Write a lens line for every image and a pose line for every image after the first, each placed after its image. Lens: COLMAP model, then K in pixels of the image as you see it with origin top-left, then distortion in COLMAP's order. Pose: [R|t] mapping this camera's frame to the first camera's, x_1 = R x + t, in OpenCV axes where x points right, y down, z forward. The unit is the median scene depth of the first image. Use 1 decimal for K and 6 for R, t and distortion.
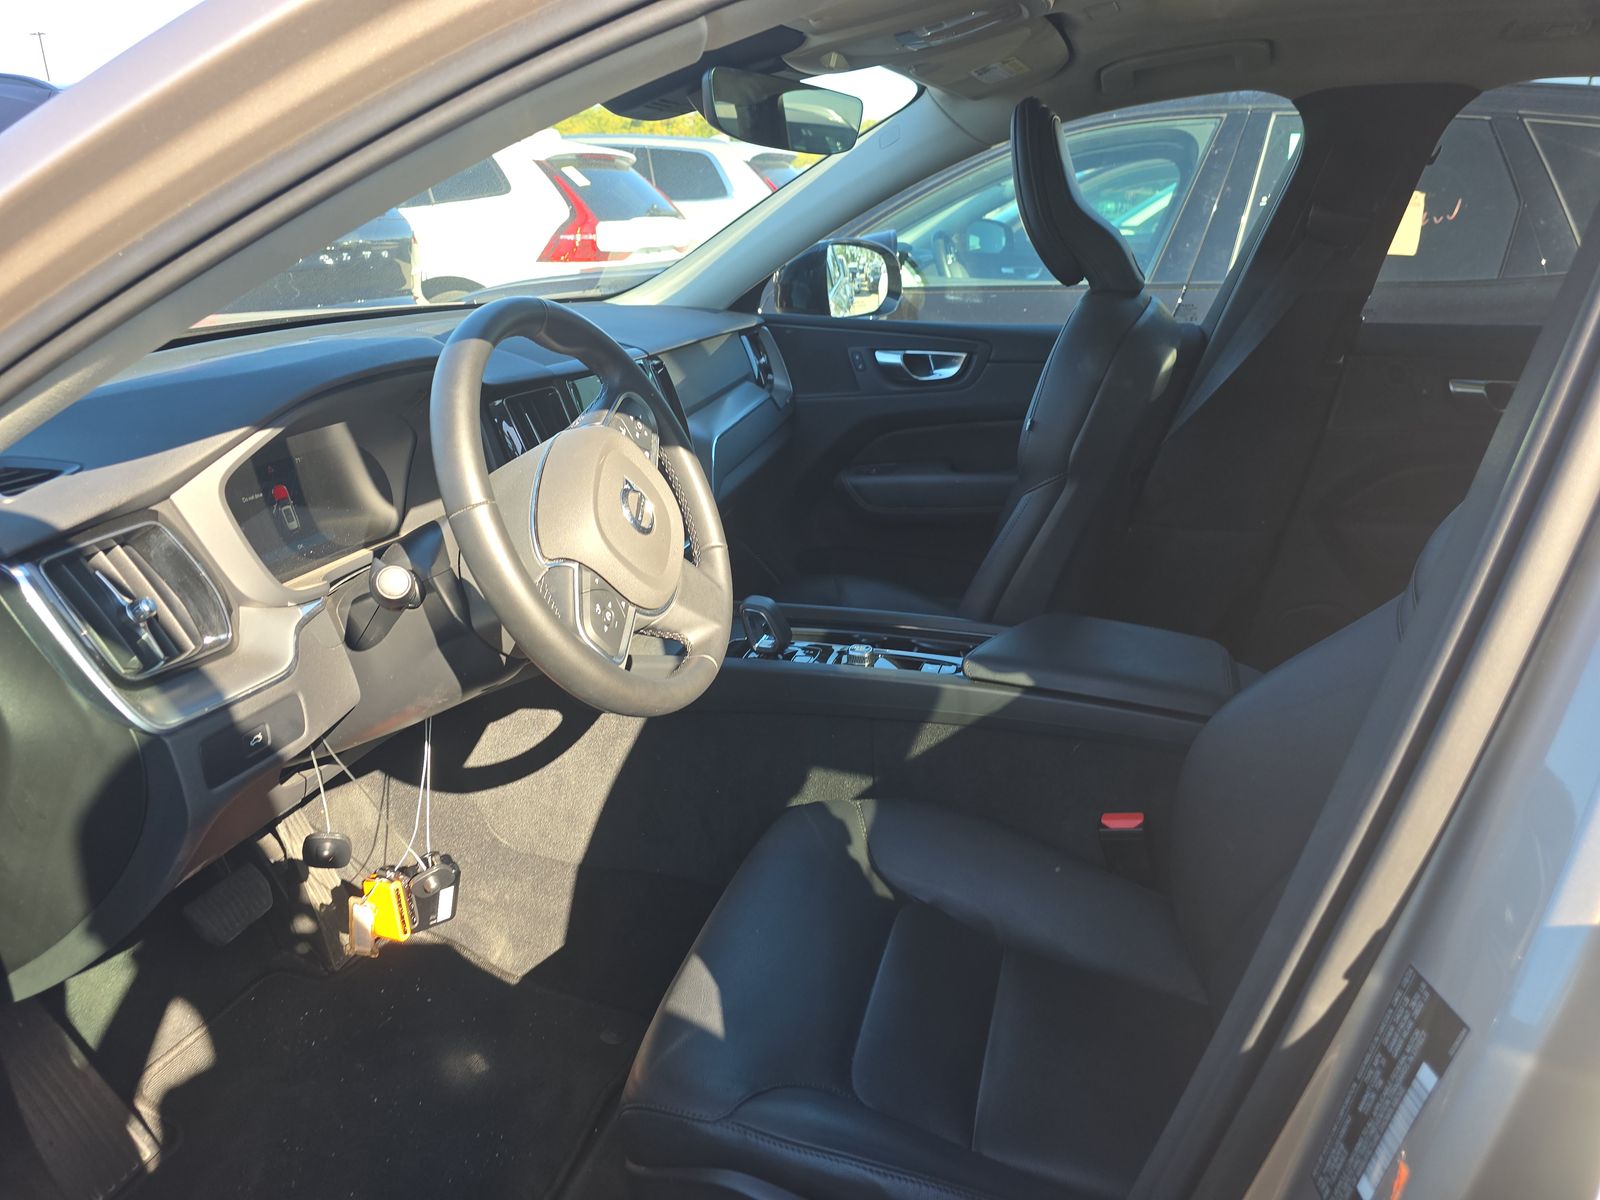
lens RADIAL K [[1070.4, 0, 809.4], [0, 1070.4, 613.8], [0, 0, 1]] dist [0.043907, -0.032176]
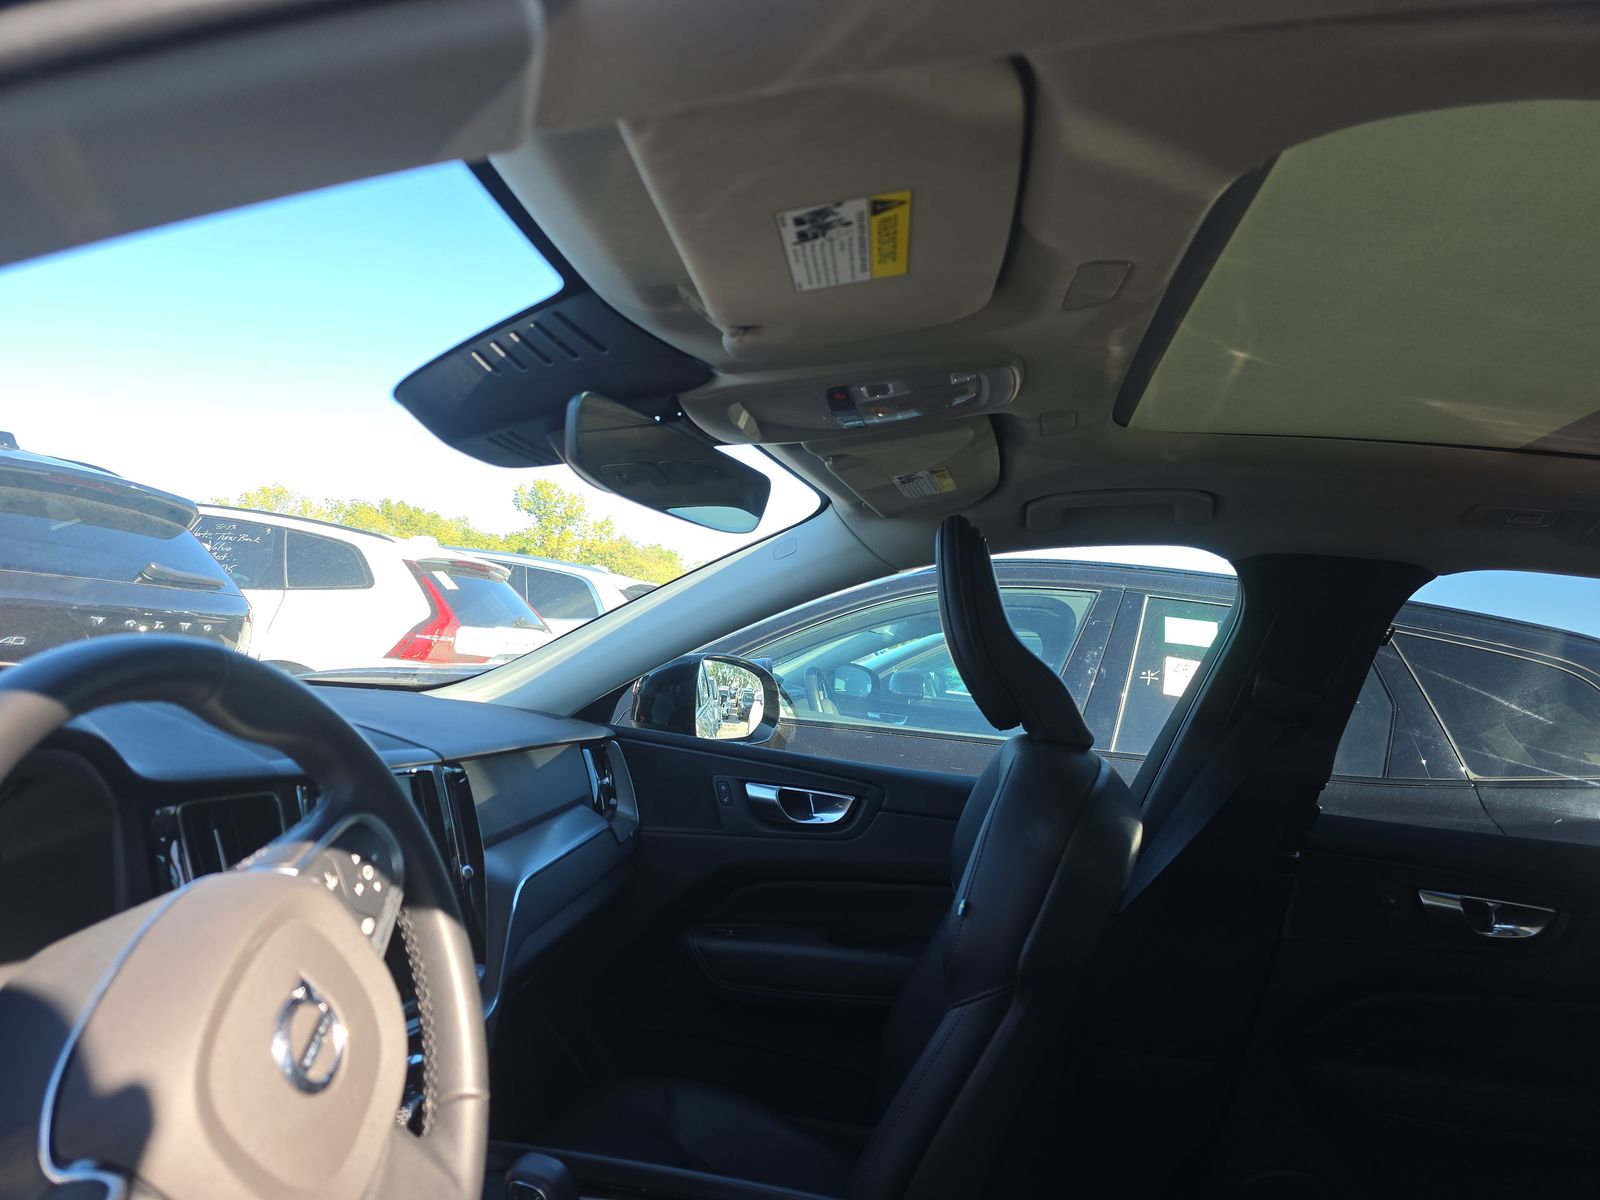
lens RADIAL K [[1070.4, 0, 809.4], [0, 1070.4, 613.8], [0, 0, 1]] dist [0.043907, -0.032176]
pose [[0.985956, 0.116988, 0.119183, -0.003819], [-0.062022, 0.919106, -0.389098, -0.047483], [-0.155062, 0.376242, 0.913454, 0.193774]]
